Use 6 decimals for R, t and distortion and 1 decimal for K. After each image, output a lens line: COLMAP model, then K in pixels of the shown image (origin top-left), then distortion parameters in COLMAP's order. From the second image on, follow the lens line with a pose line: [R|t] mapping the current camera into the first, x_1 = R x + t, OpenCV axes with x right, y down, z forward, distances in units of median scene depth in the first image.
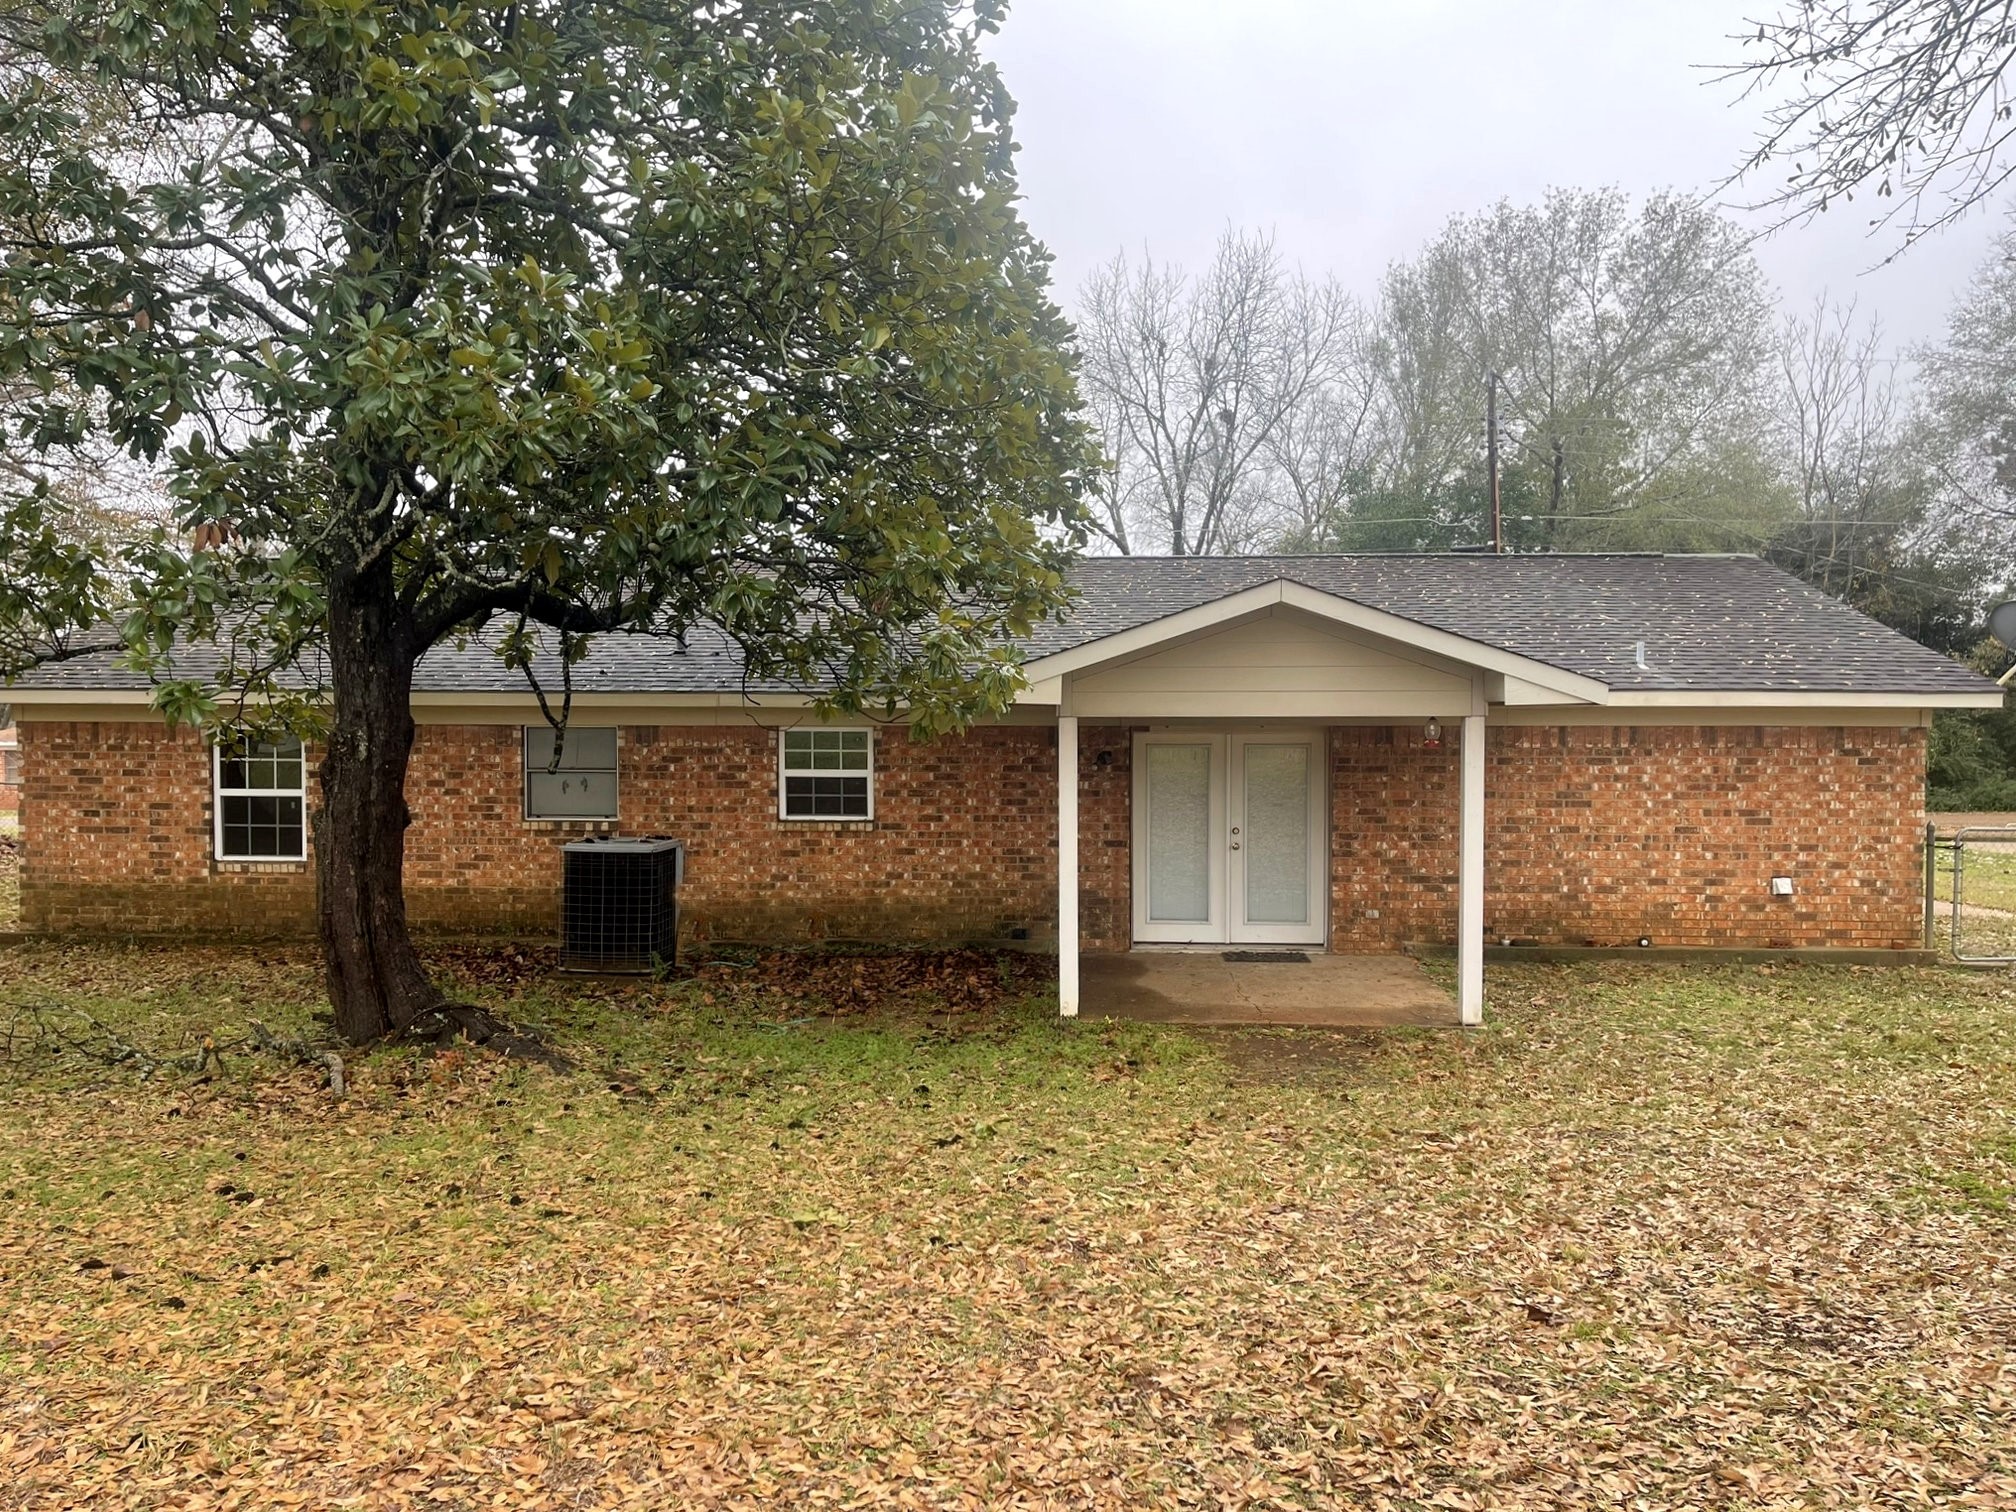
lens RADIAL K [[1488.6, 0, 1018.9], [0, 1488.6, 781.4], [0, 0, 1]] dist [0.080654, -0.095142]
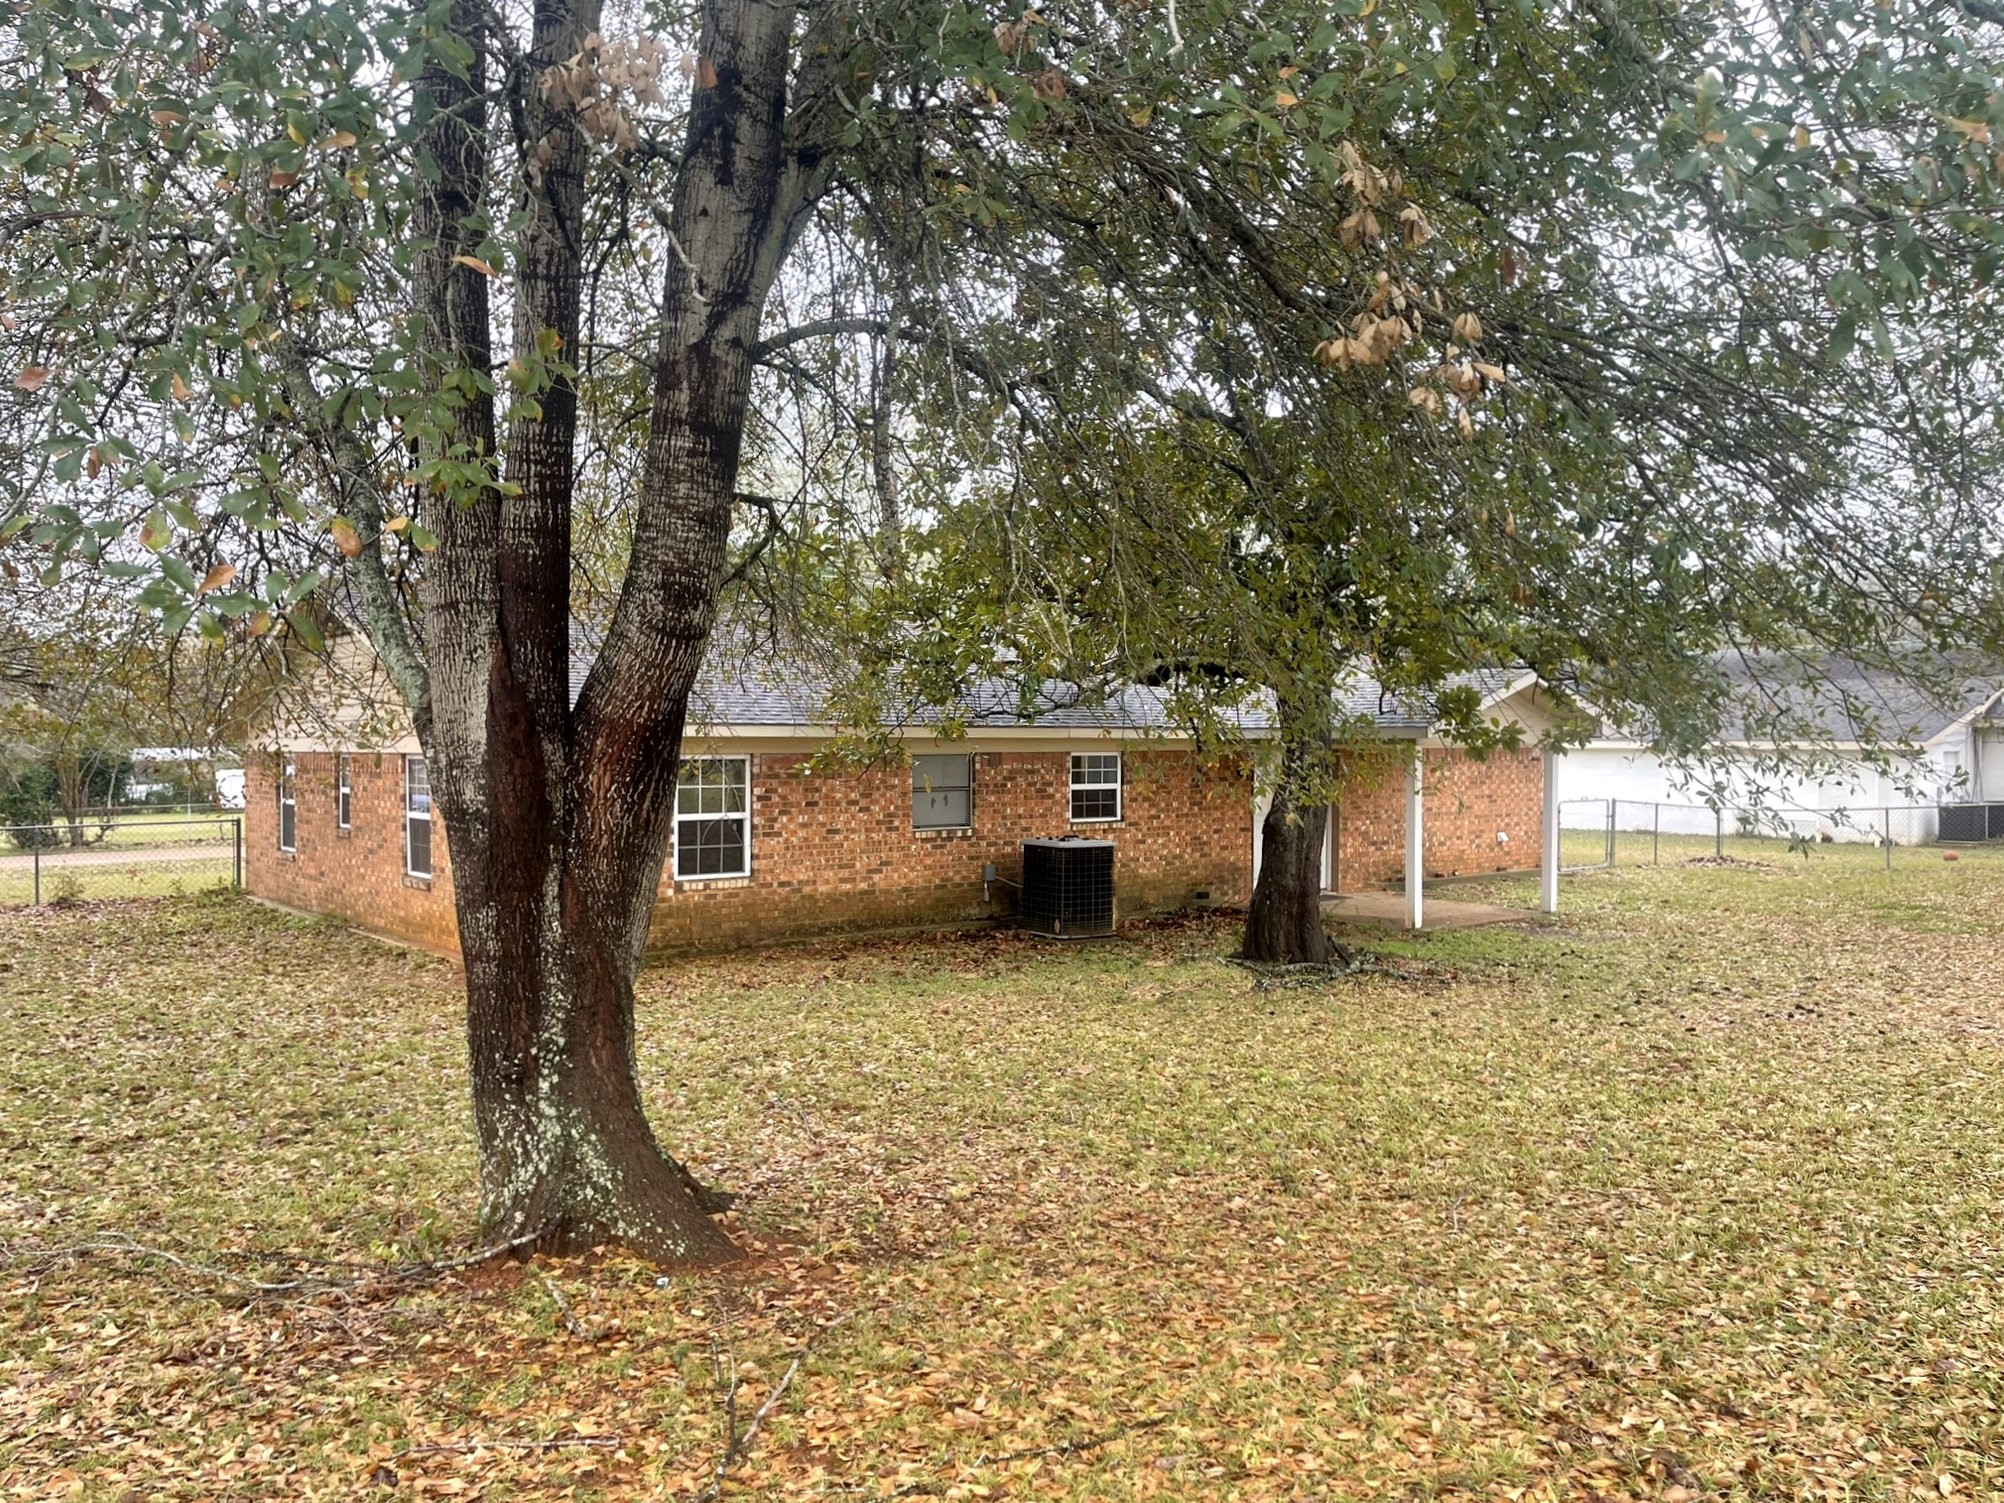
lens RADIAL K [[1497.3, 0, 1003.2], [0, 1497.3, 764.4], [0, 0, 1]] dist [0.081528, -0.096485]
pose [[0.748379, -0.012058, 0.663161, -1.130765], [0.034781, 0.999173, -0.021083, 0.000095], [-0.662358, 0.038843, 0.748180, 0.040890]]
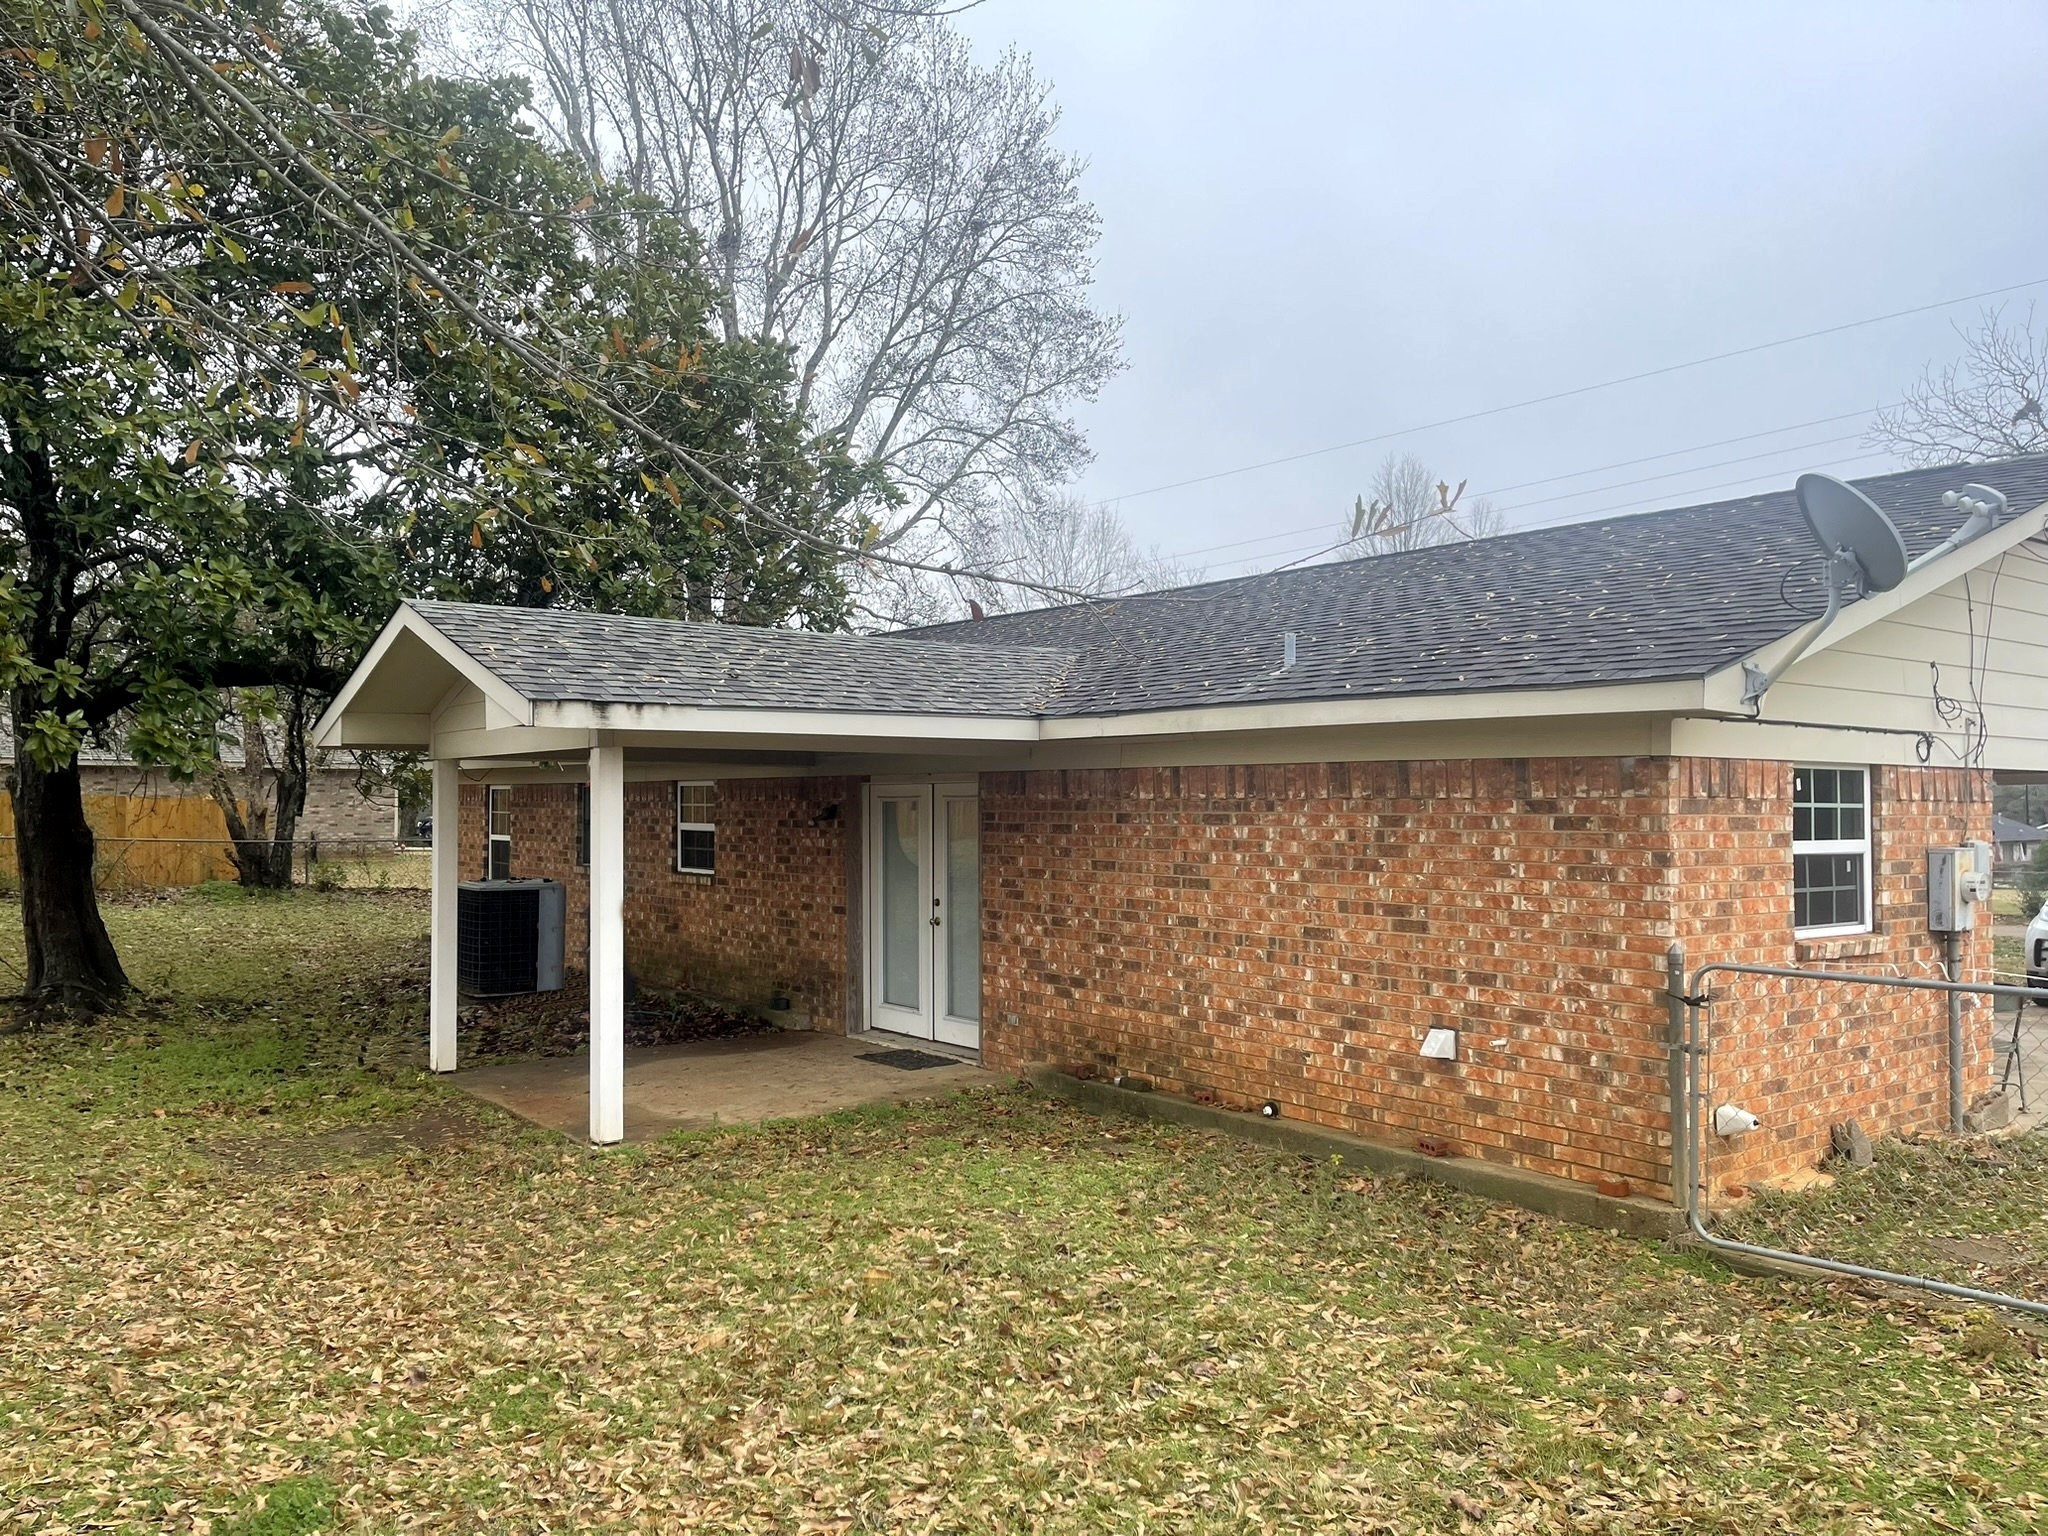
lens RADIAL K [[1530.2, 0, 1025.2], [0, 1530.2, 781.1], [0, 0, 1]] dist [0.081528, -0.096485]
pose [[0.653635, -0.011629, -0.756721, 0.835864], [-0.026760, 0.998902, -0.038465, -0.002108], [0.756337, 0.045392, 0.652606, 0.501204]]
